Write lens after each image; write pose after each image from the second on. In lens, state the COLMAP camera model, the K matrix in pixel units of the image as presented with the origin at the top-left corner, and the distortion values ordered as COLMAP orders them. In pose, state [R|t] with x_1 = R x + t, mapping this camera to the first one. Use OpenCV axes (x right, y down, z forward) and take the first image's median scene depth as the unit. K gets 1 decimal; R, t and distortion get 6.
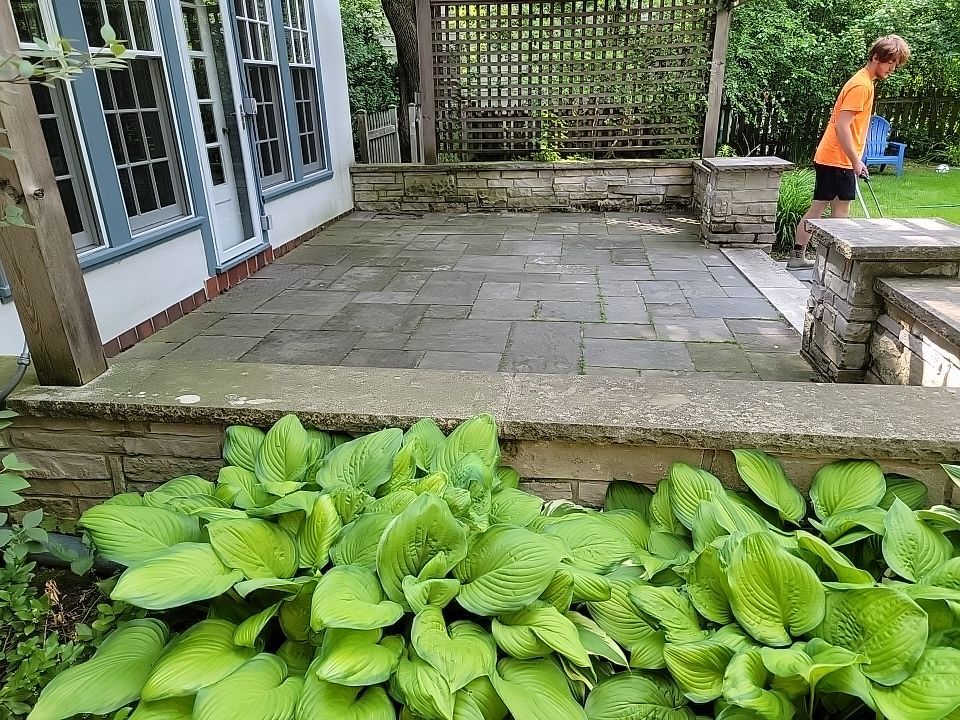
lens RADIAL K [[671.8, 0, 480.0], [0, 671.8, 360.0], [0, 0, 1]] dist [0.080440, -0.085413]
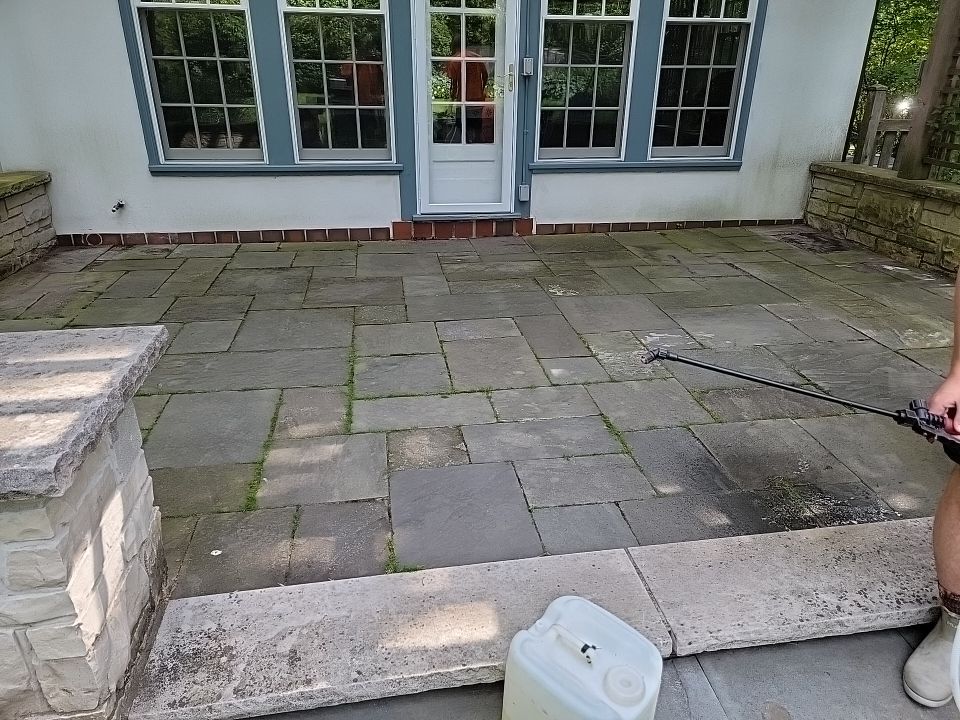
lens RADIAL K [[671.8, 0, 480.0], [0, 671.8, 360.0], [0, 0, 1]] dist [0.080440, -0.085413]
pose [[0.280493, 0.407113, -0.869243, 0.688790], [-0.376972, 0.879556, 0.290299, -0.290477], [0.882732, 0.246253, 0.400180, 0.731649]]
